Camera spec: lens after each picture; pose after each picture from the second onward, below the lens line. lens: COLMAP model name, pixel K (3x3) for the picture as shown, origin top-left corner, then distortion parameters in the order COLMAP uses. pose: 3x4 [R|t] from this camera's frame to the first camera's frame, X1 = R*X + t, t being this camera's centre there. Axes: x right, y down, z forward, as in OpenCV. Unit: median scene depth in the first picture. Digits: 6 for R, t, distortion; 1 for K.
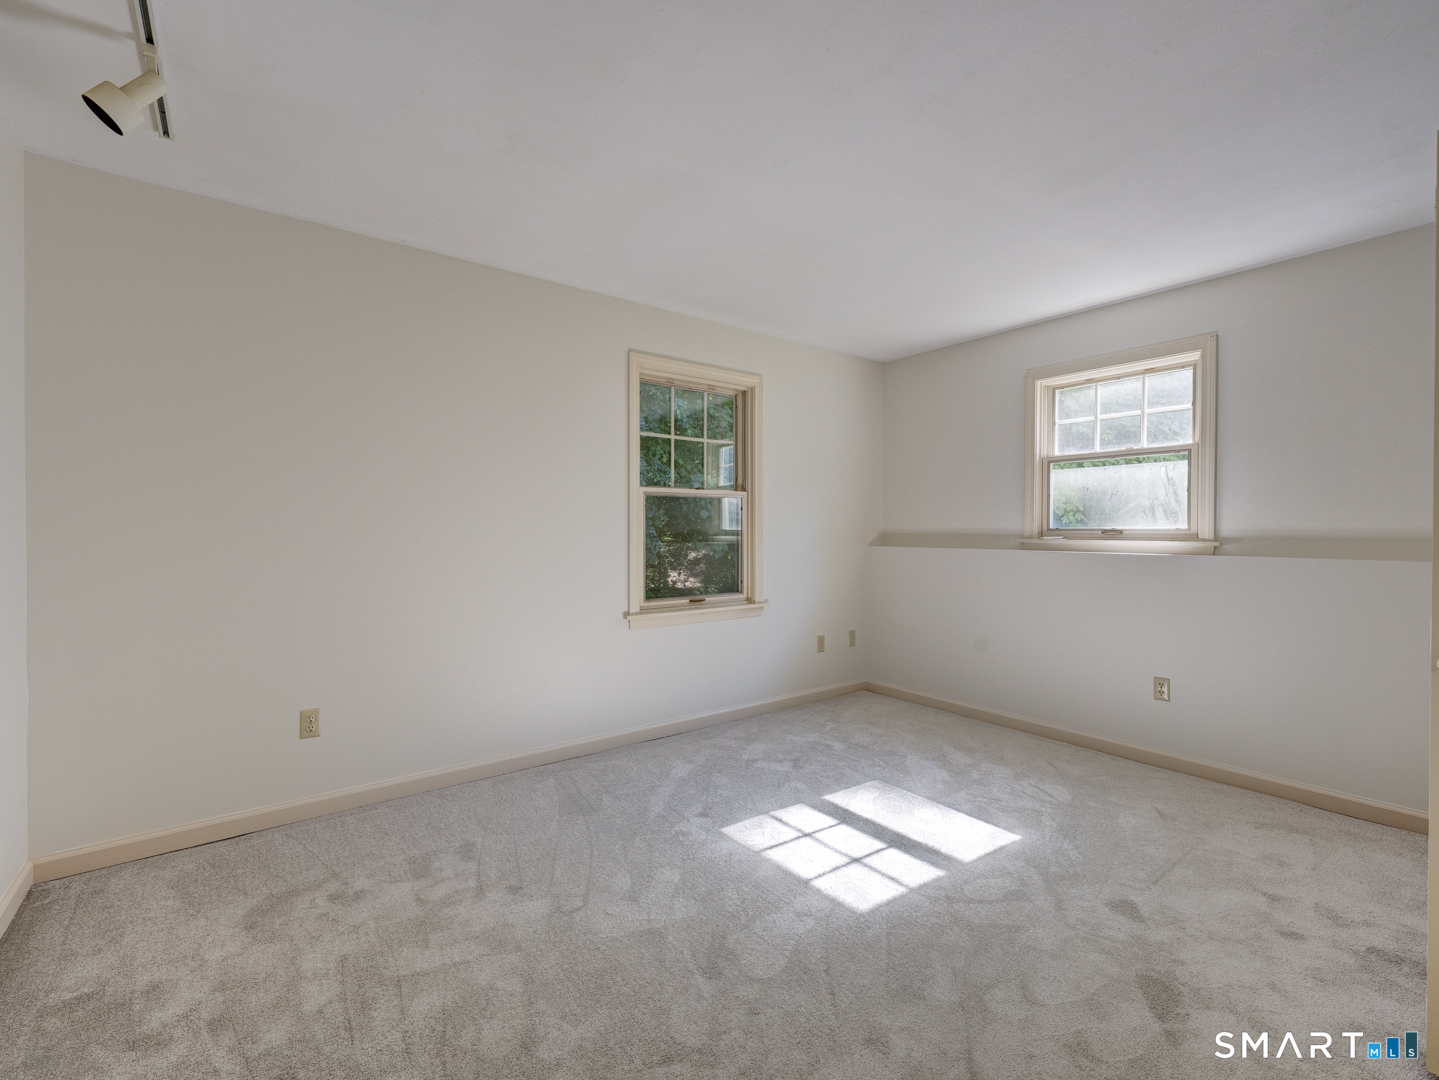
lens RADIAL K [[642.2, 0, 724.6], [0, 642.2, 532.8], [0, 0, 1]] dist [-0.010735, 0.000624]
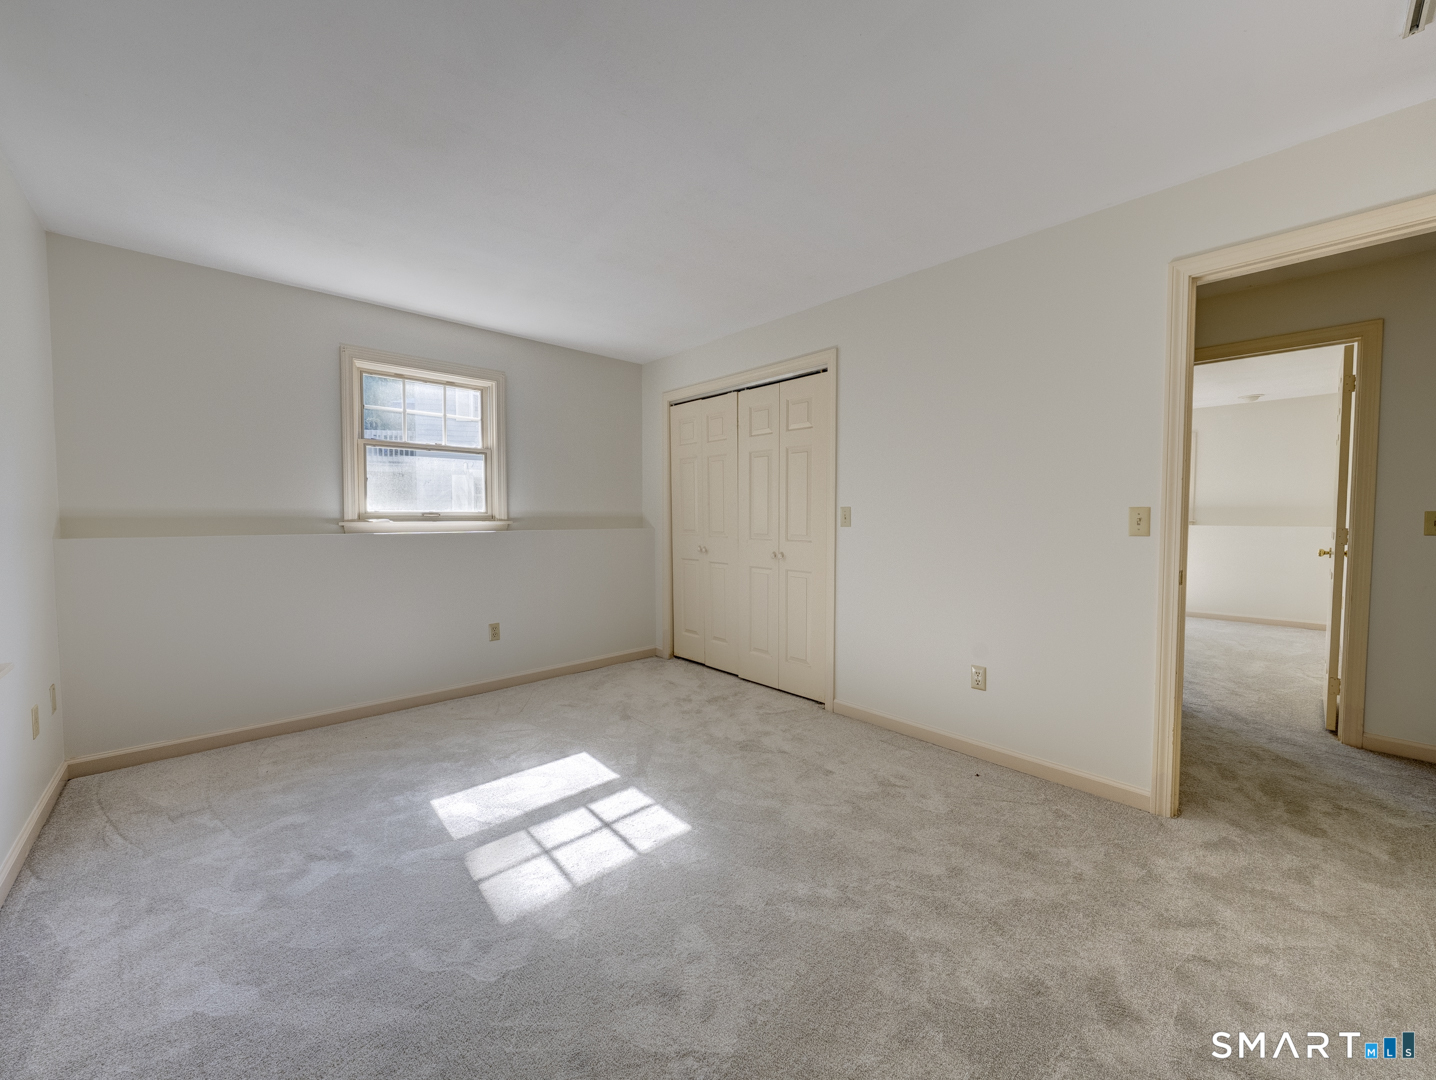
lens RADIAL K [[548.2, 0, 723.8], [0, 548.2, 538.1], [0, 0, 1]] dist [-0.008823, 0.000796]
pose [[-0.105598, -0.044988, 0.993391, -0.486530], [0.003969, 0.998949, 0.045662, -0.001506], [-0.994401, 0.008765, -0.105309, 0.635467]]
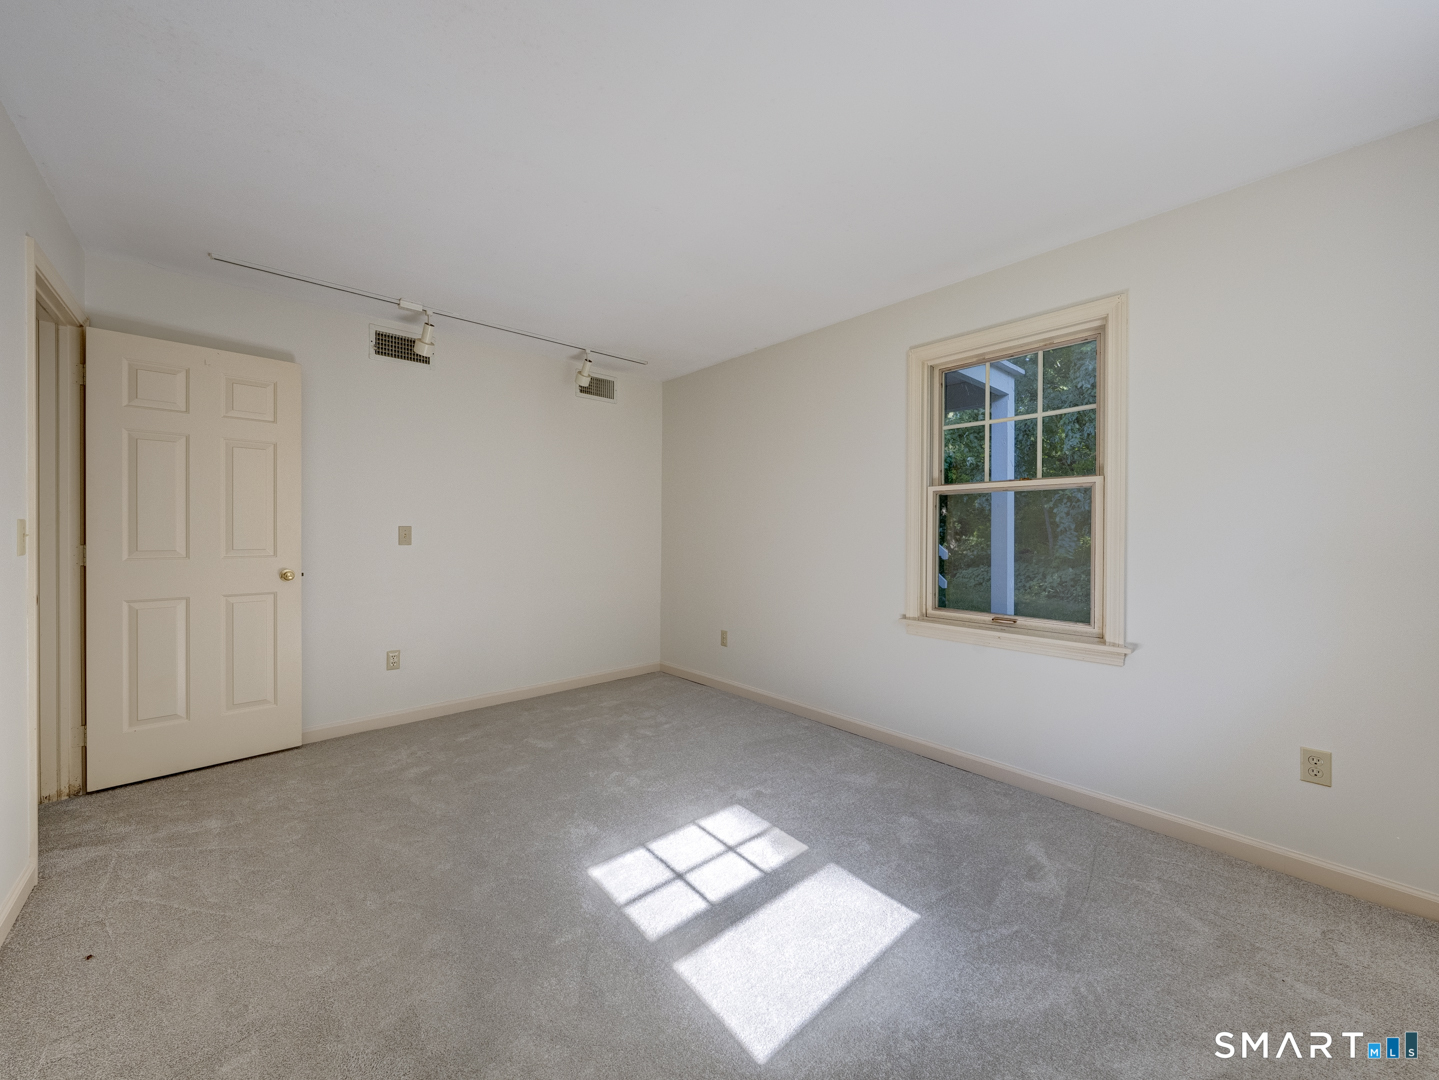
lens RADIAL K [[549.3, 0, 716.1], [0, 549.3, 535.0], [0, 0, 1]] dist [-0.008823, 0.000796]
pose [[0.067084, 0.006794, -0.997724, 0.720483], [-0.008897, 0.999941, 0.006211, -0.002090], [0.997708, 0.008460, 0.067140, 0.702501]]
